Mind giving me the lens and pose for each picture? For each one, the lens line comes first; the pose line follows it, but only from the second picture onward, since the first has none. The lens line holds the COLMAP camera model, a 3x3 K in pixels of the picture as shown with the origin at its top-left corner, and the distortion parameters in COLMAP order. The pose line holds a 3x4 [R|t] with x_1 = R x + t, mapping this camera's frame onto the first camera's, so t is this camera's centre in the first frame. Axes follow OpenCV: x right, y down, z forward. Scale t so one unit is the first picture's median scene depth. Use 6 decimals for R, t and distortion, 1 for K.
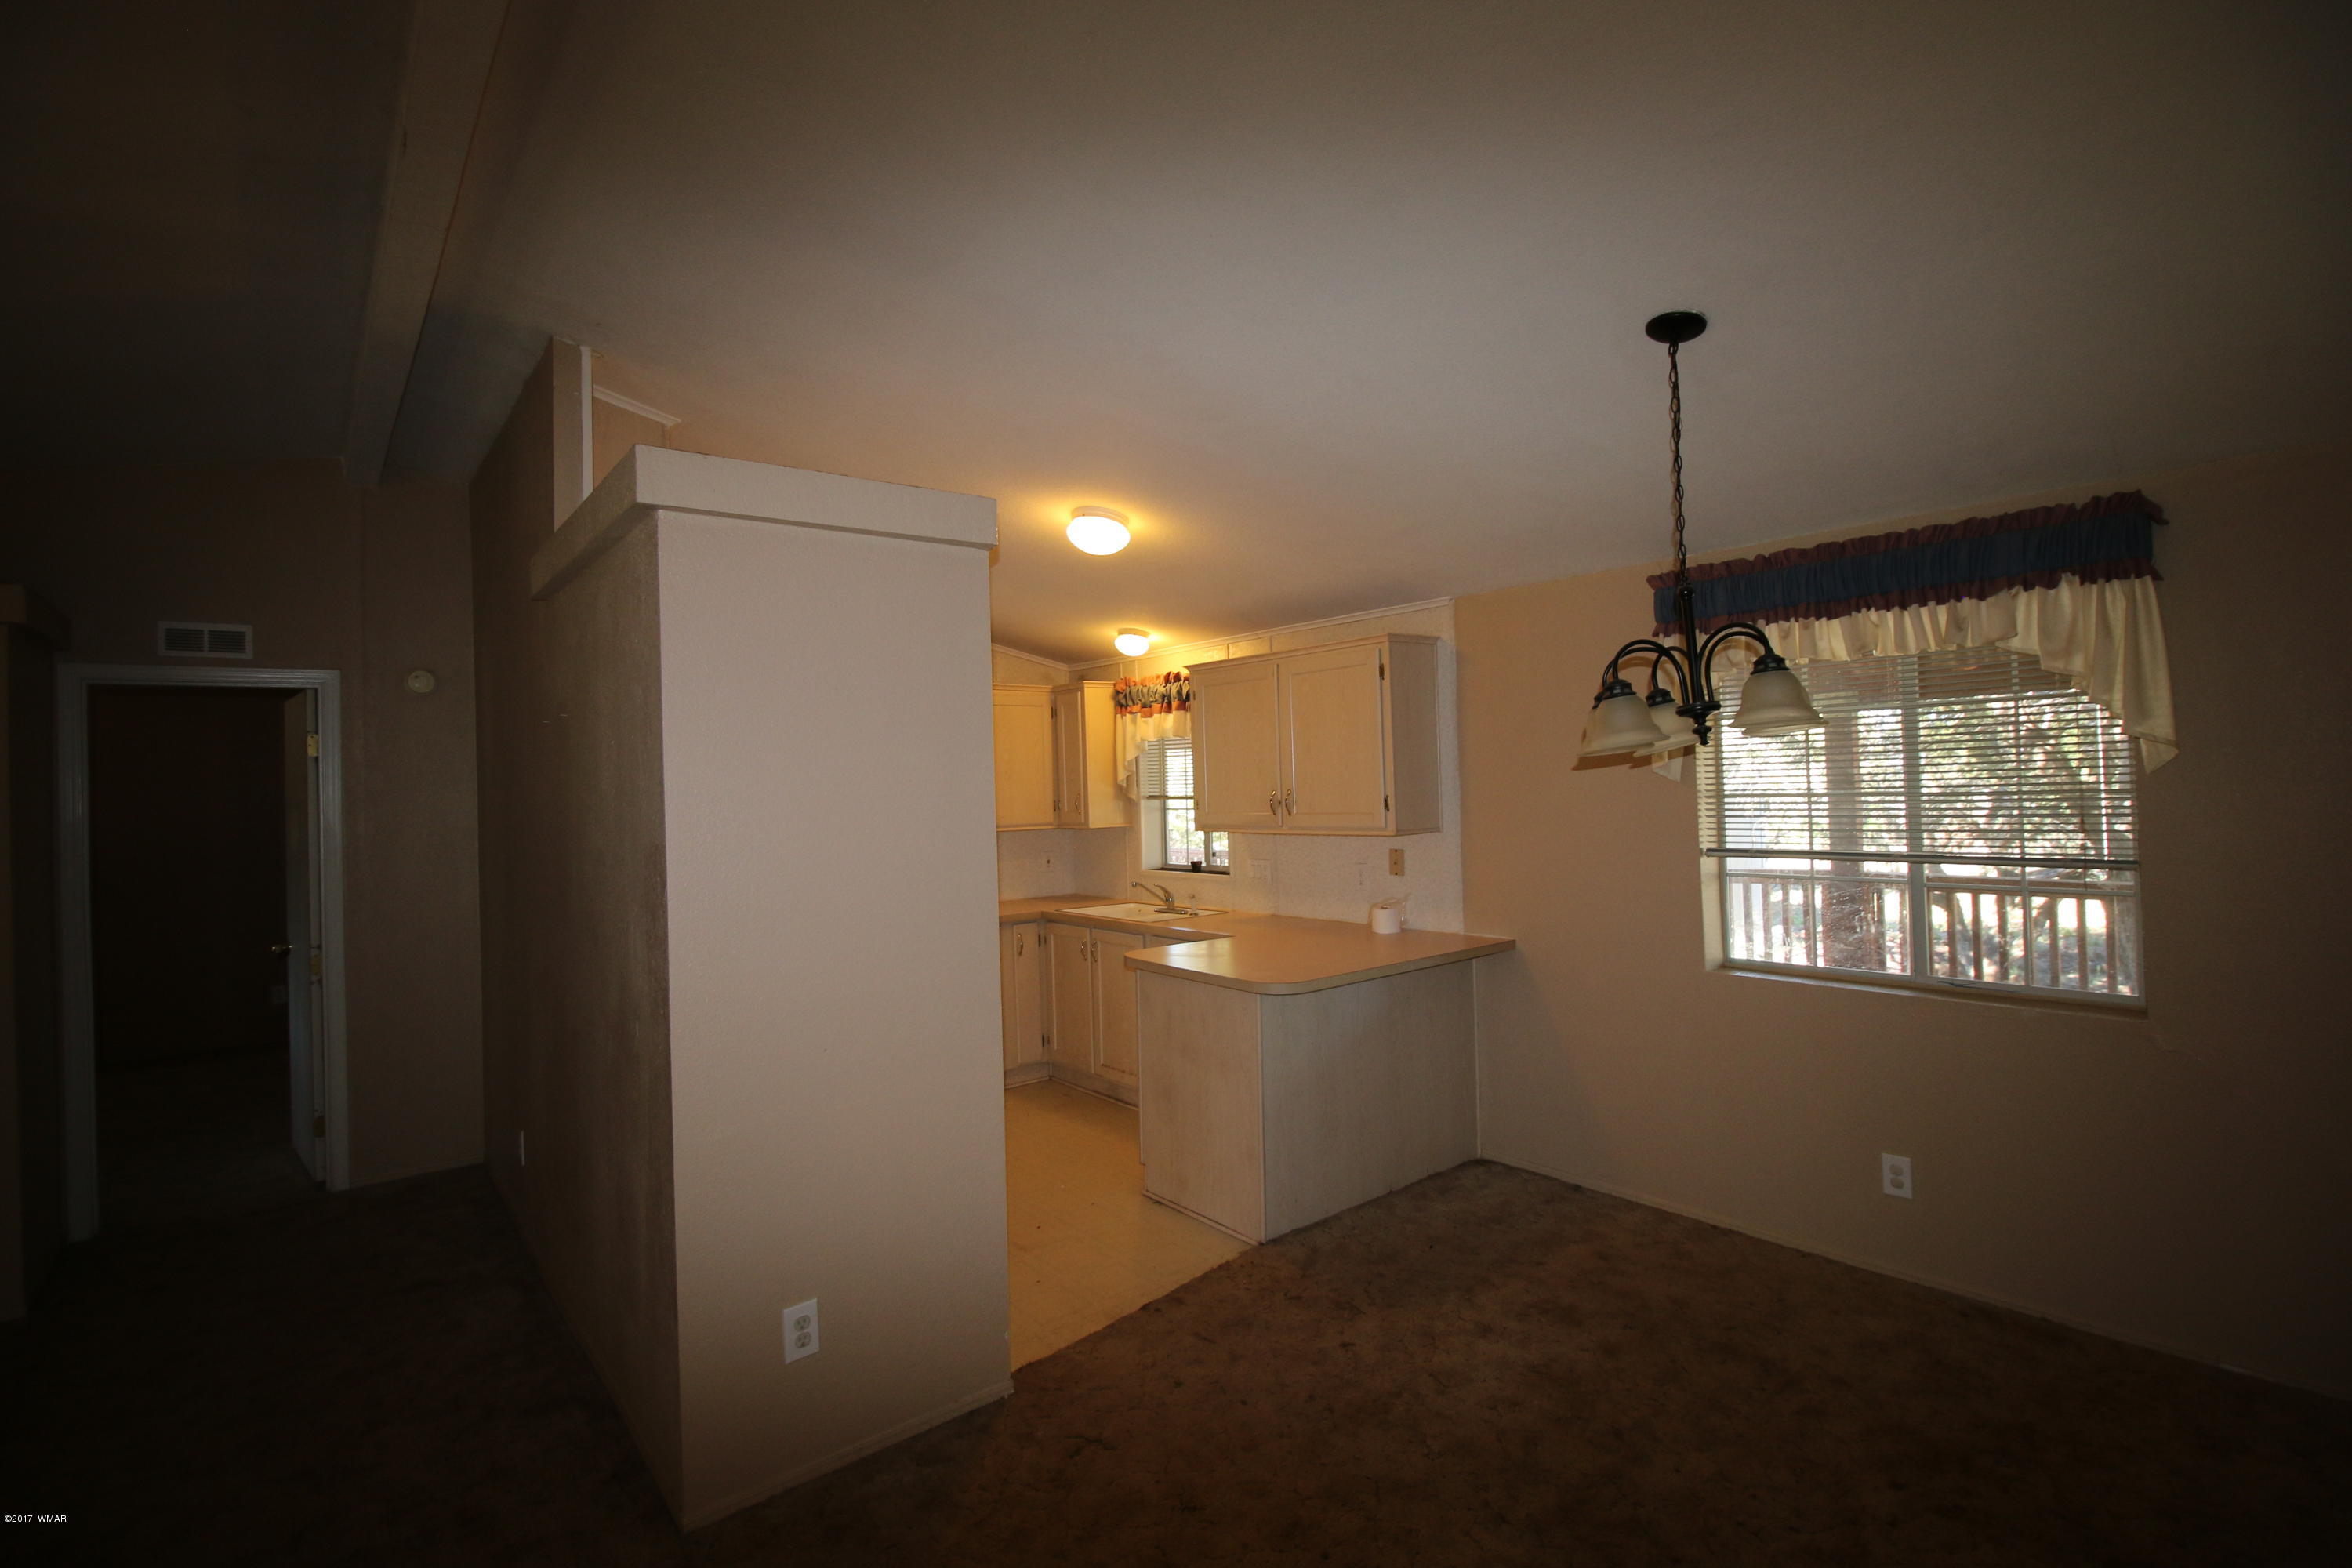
lens RADIAL K [[1084.8, 0, 1185.9], [0, 1084.8, 777.9], [0, 0, 1]] dist [0.003090, -0.014634]
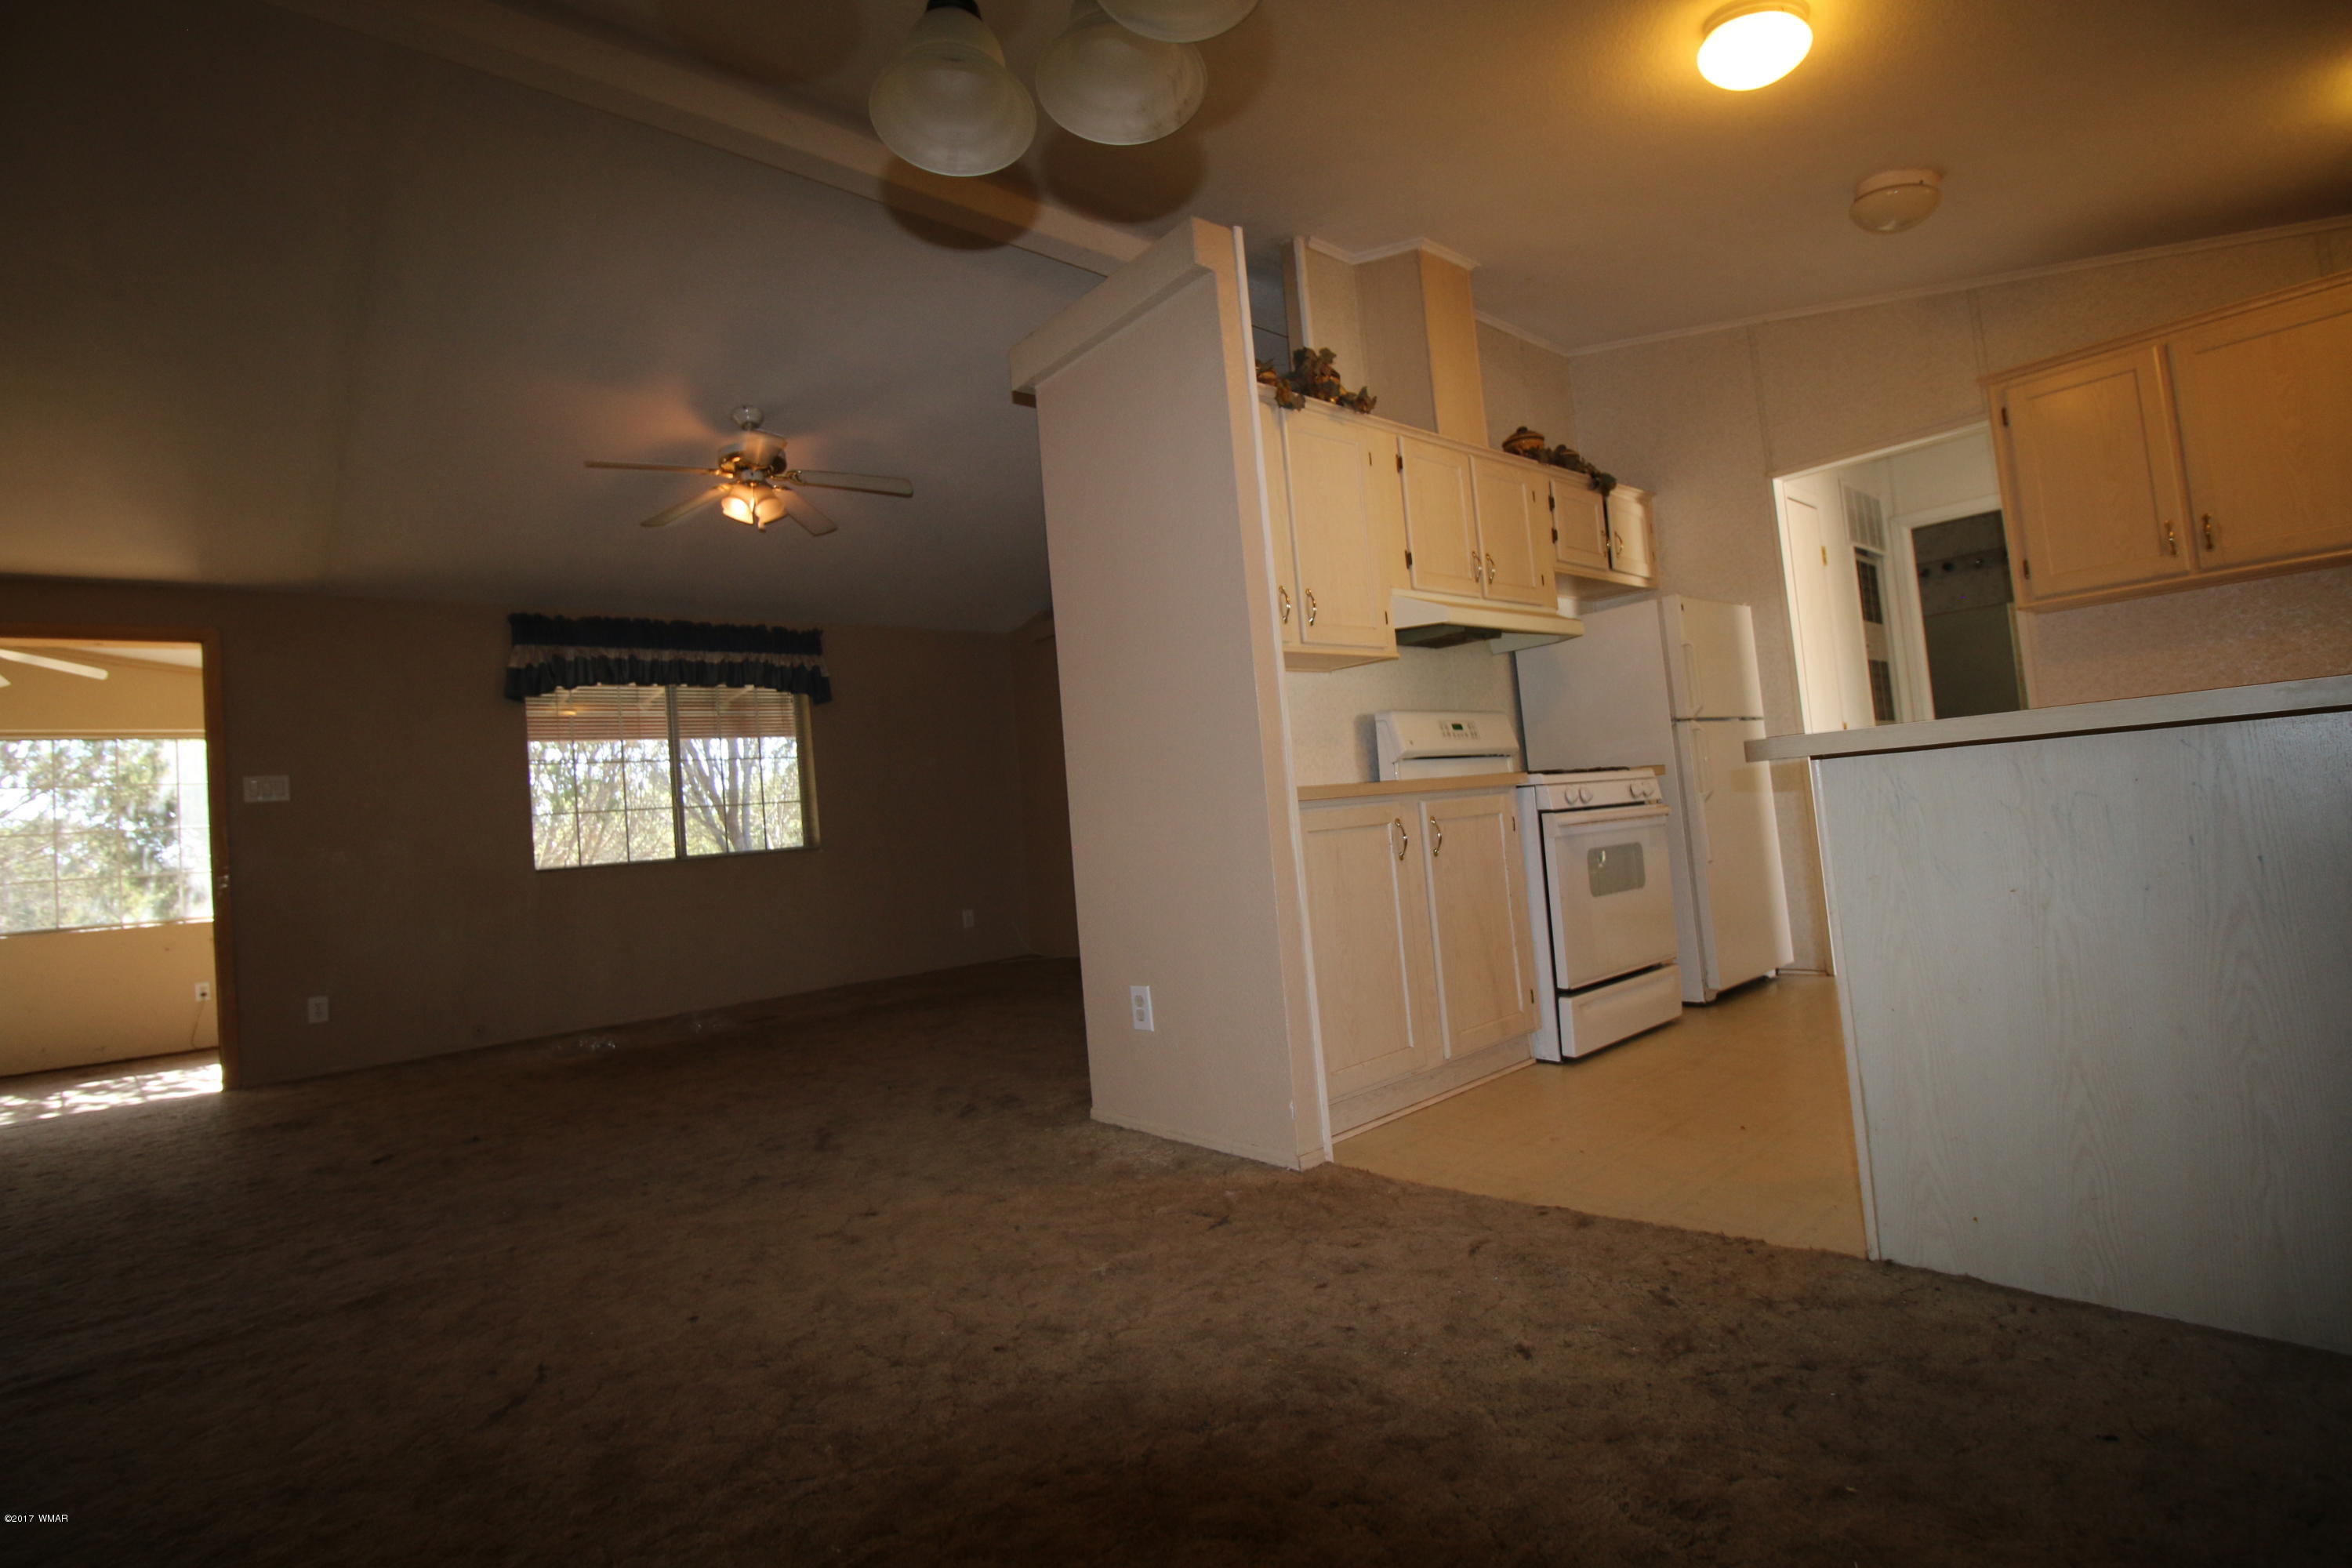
lens RADIAL K [[1084.8, 0, 1185.9], [0, 1084.8, 777.9], [0, 0, 1]] dist [0.003090, -0.014634]
pose [[0.018467, -0.023614, -0.999551, 0.658290], [0.095083, 0.995232, -0.021756, 0.207548], [0.995298, -0.094638, 0.020624, 0.781298]]
